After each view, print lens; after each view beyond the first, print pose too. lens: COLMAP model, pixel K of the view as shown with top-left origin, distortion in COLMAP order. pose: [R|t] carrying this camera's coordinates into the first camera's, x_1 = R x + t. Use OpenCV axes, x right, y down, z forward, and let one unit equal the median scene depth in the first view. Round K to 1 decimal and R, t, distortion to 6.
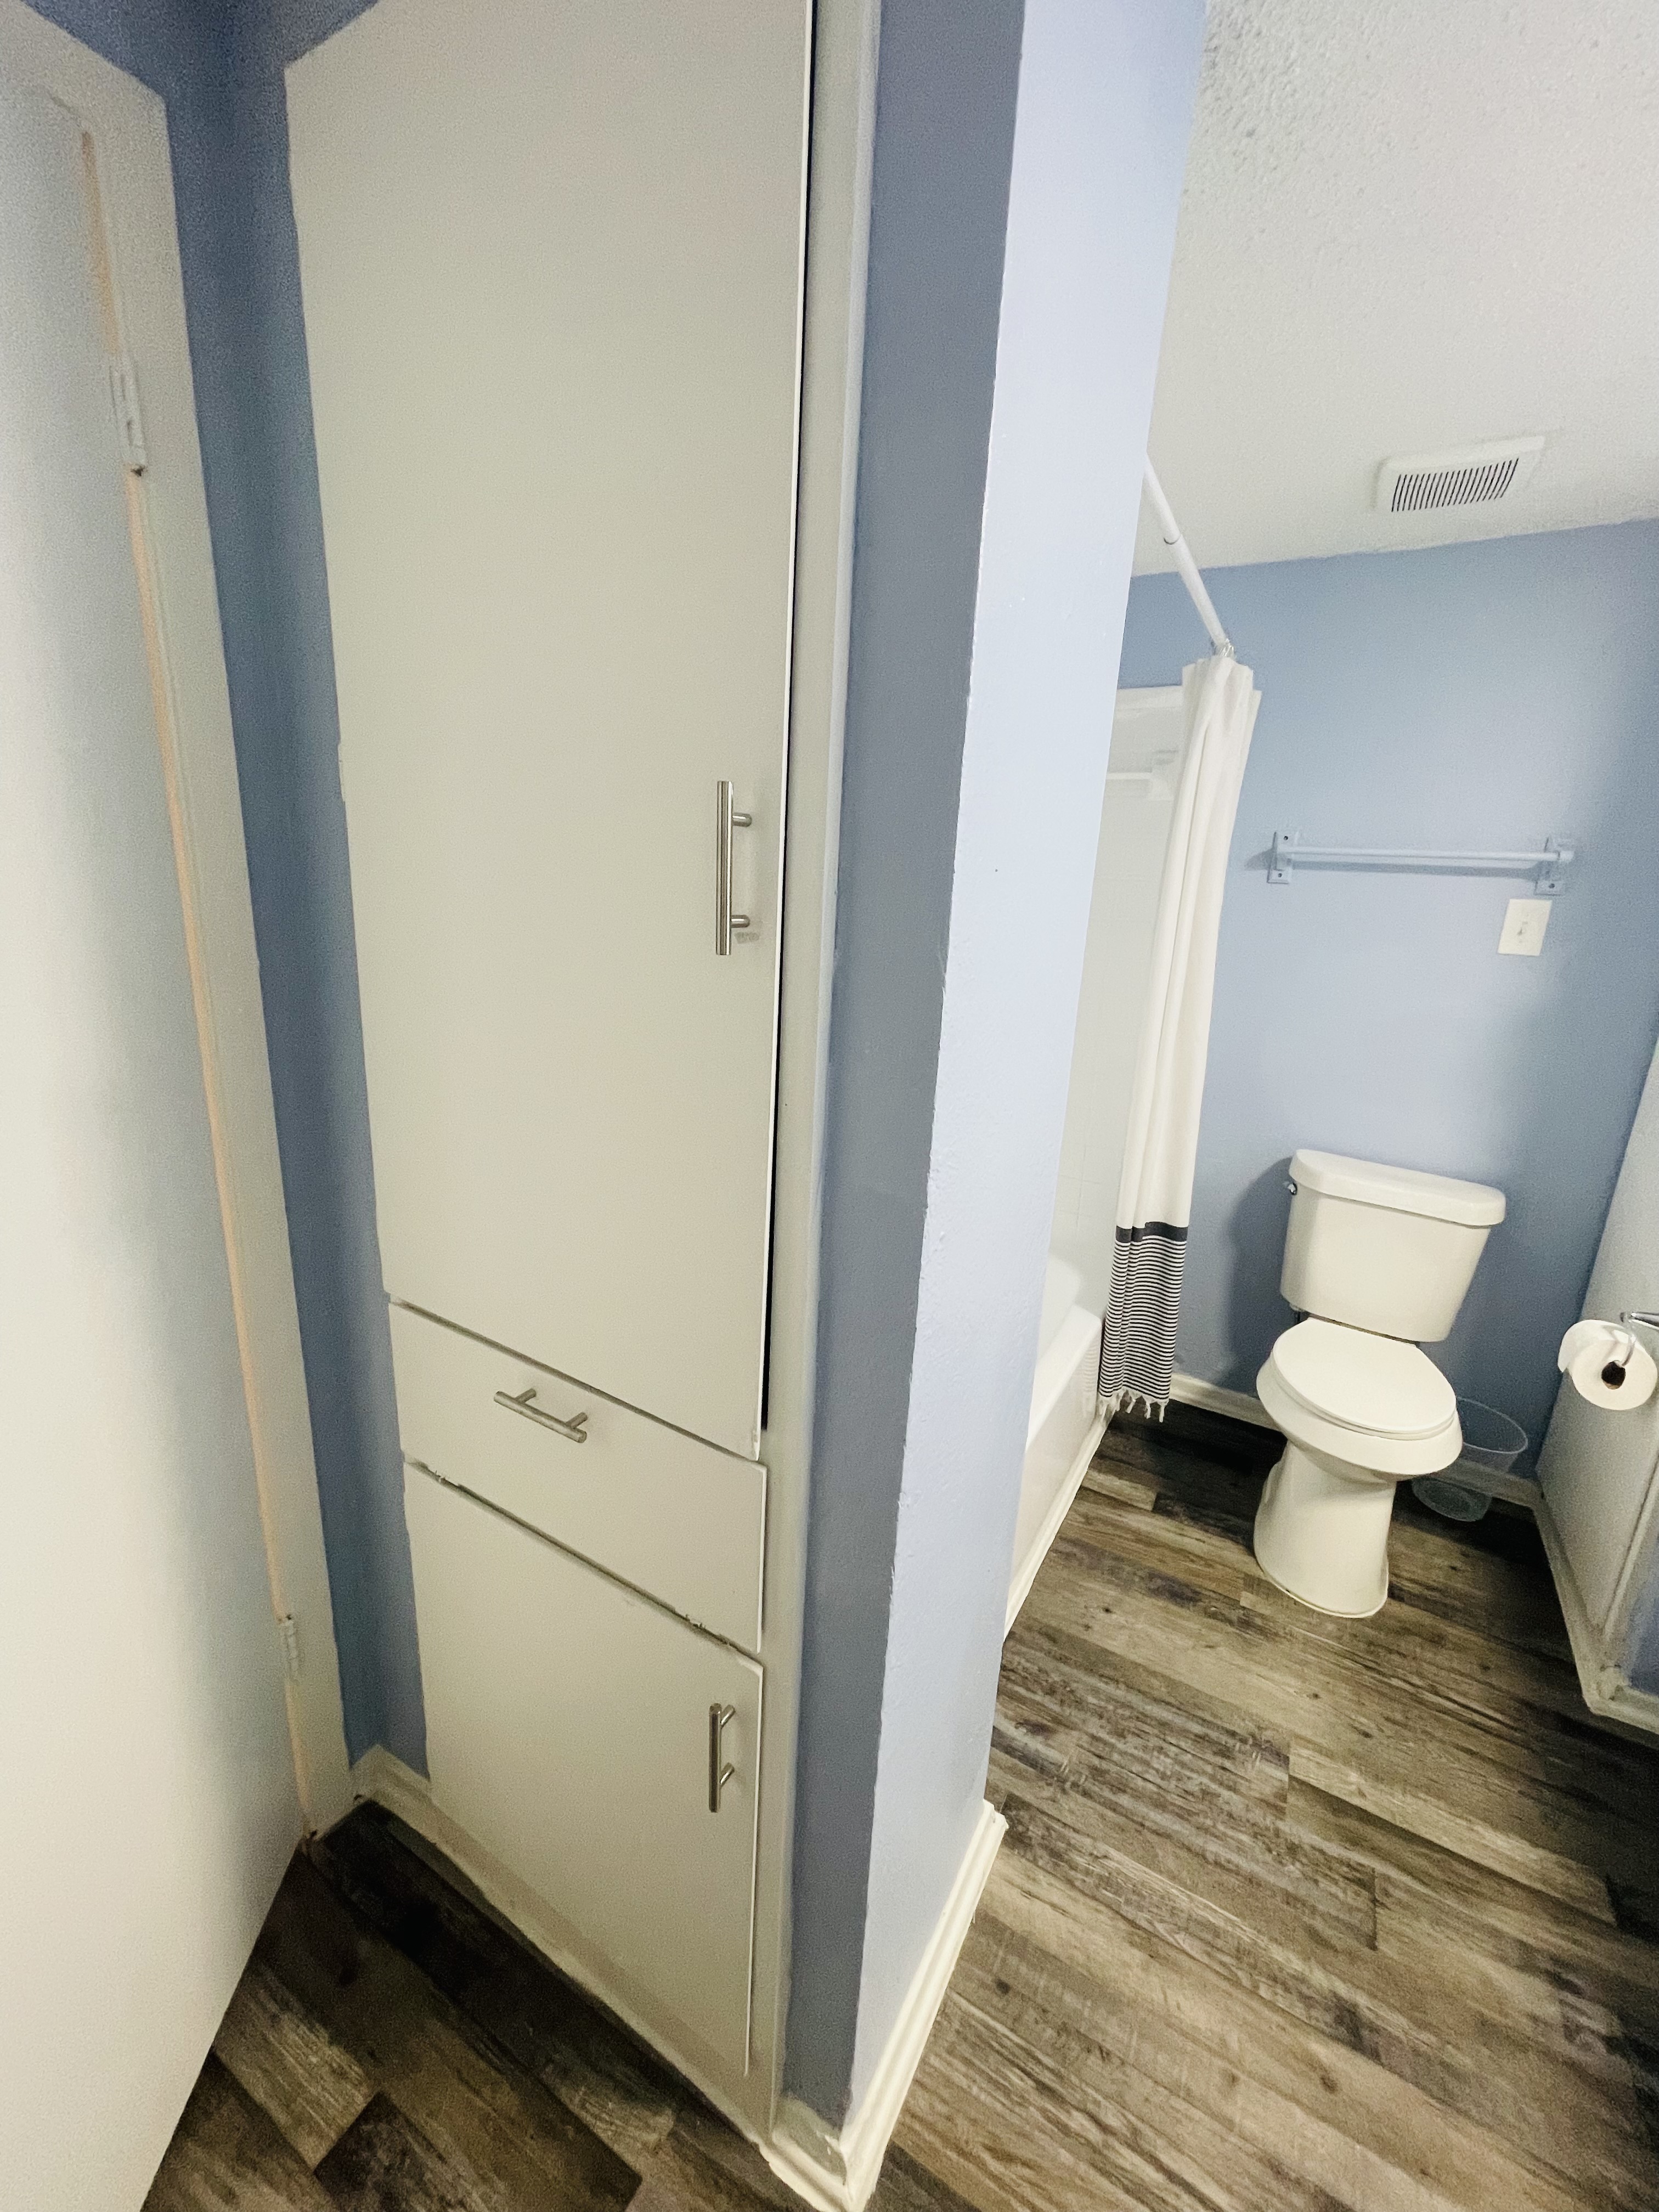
lens RADIAL K [[883.5, 0, 835.0], [0, 883.5, 1096.5], [0, 0, 1]] dist [0.014219, -0.005733]
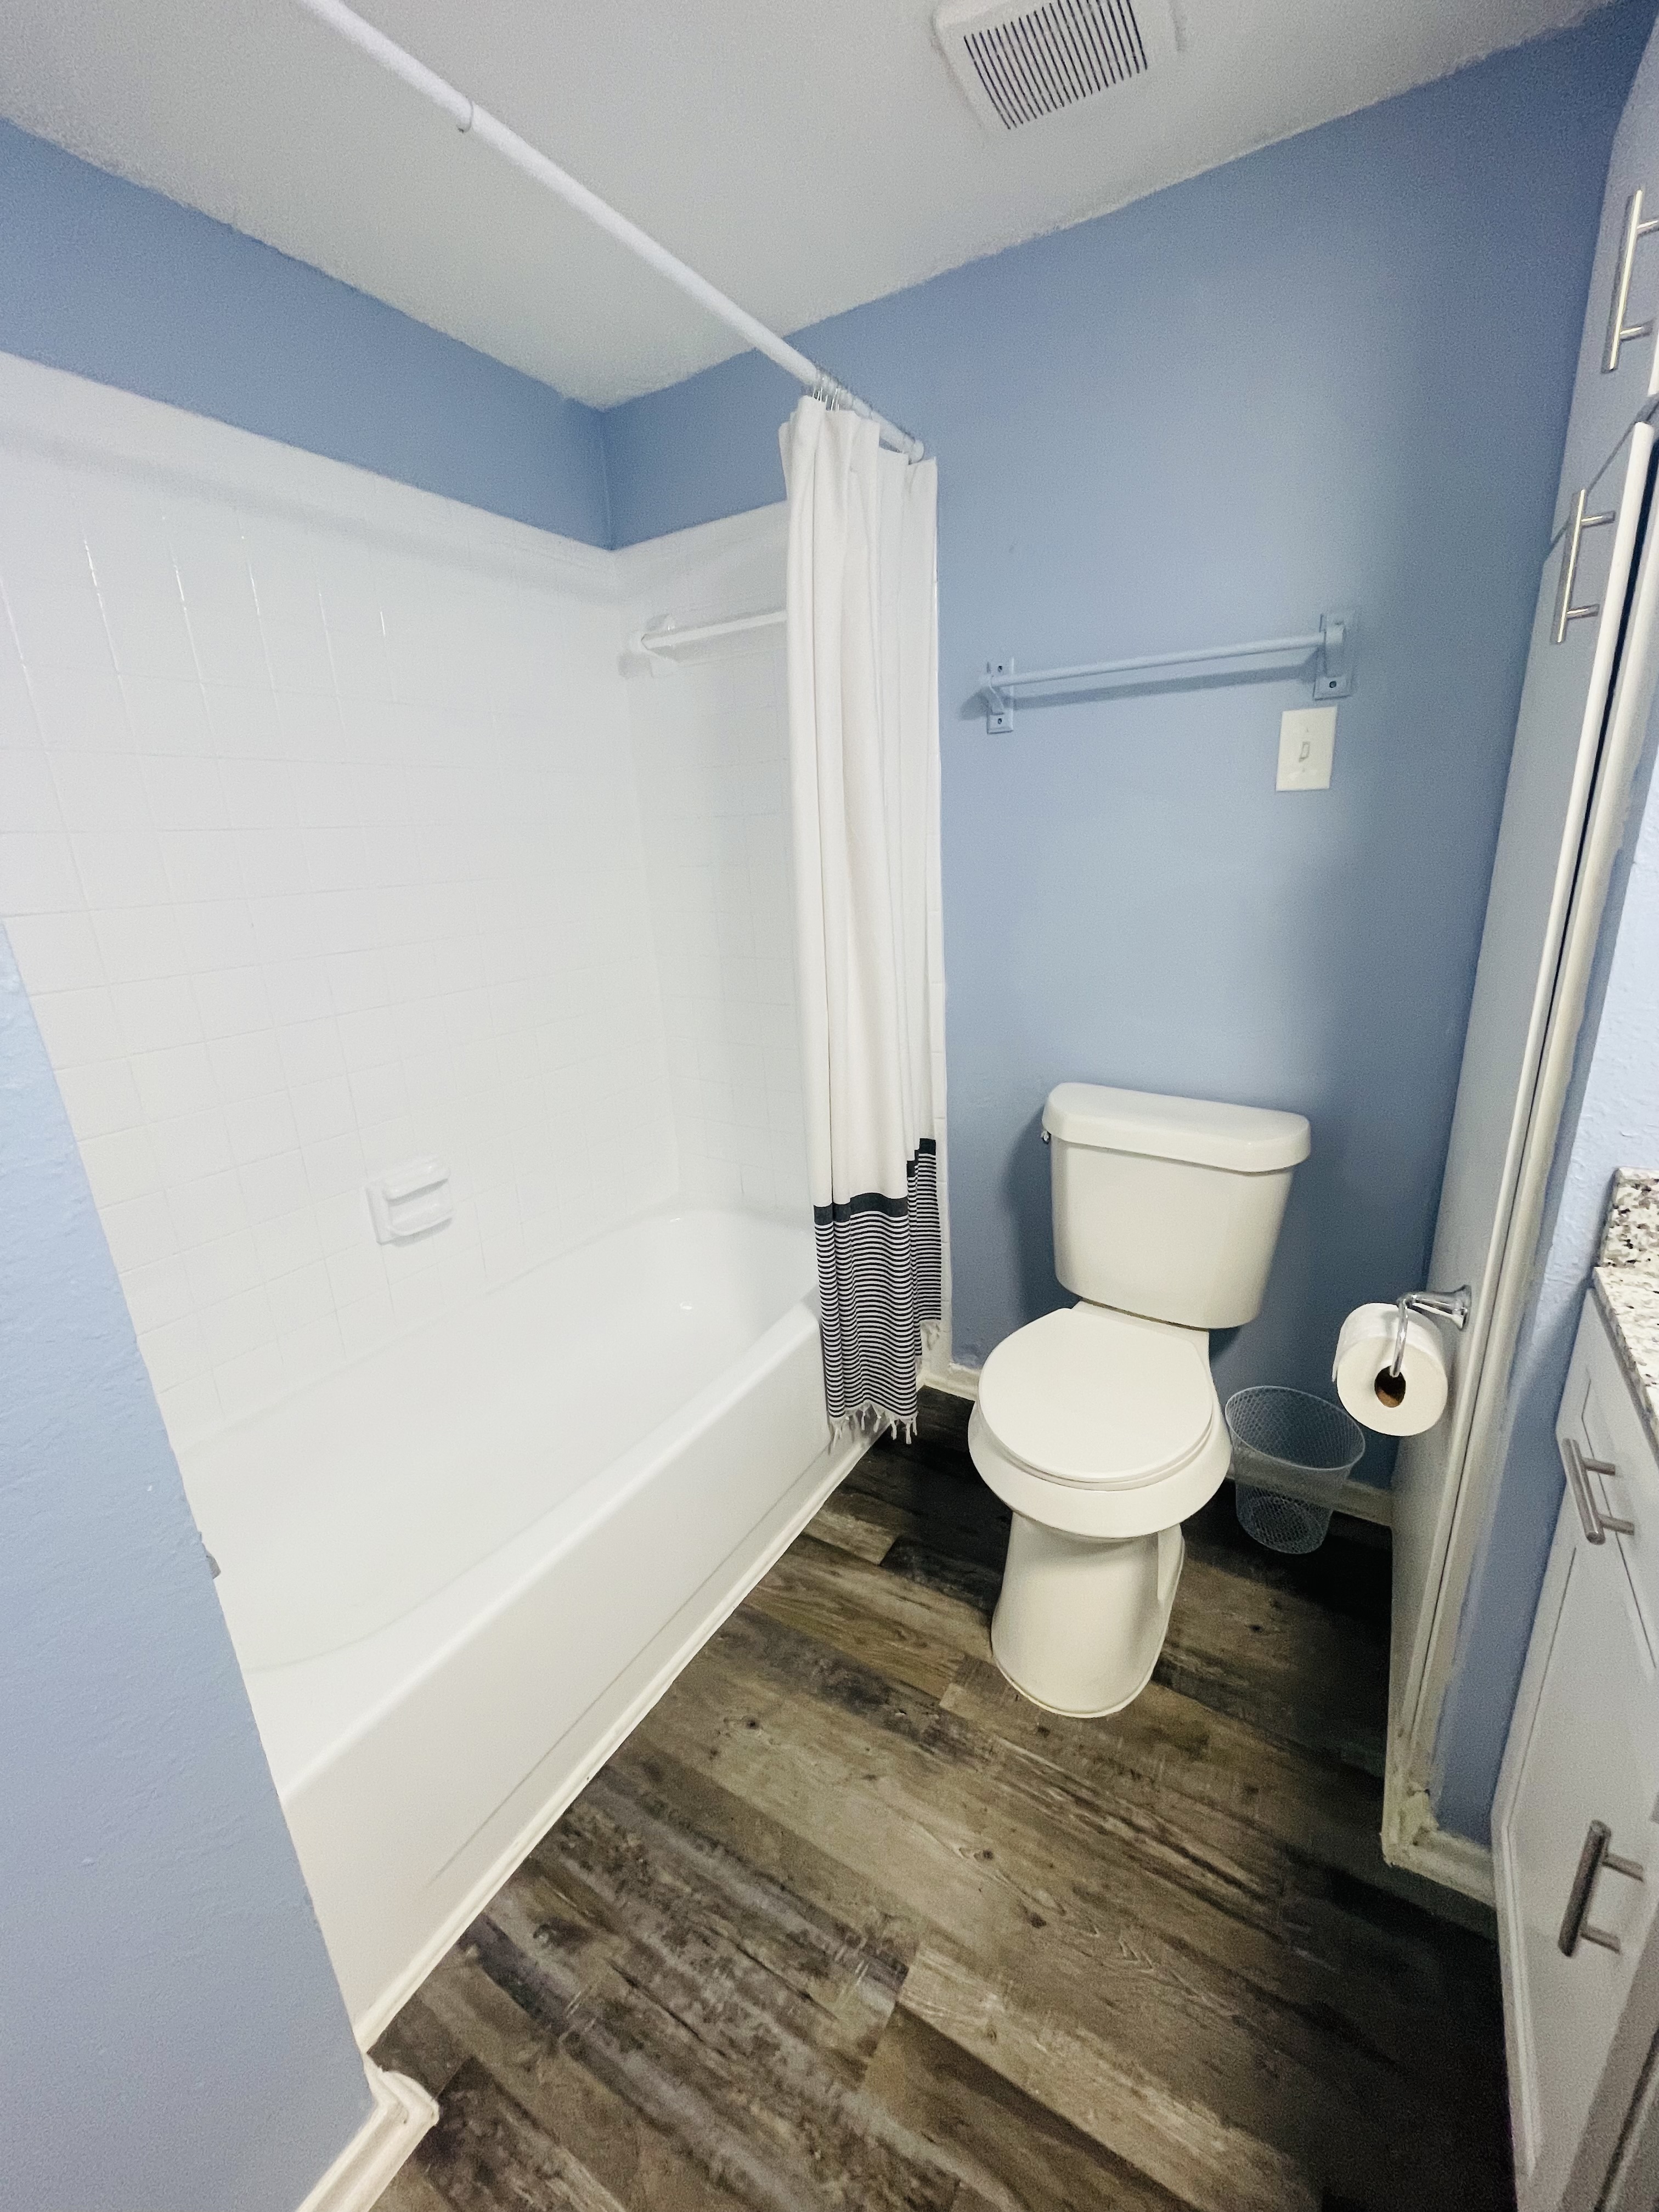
lens RADIAL K [[883.5, 0, 835.0], [0, 883.5, 1096.5], [0, 0, 1]] dist [0.014219, -0.005733]
pose [[0.994975, -0.083645, -0.055029, 0.483126], [0.086333, 0.995089, 0.048421, 0.021523], [0.050708, -0.052928, 0.997310, 0.298094]]
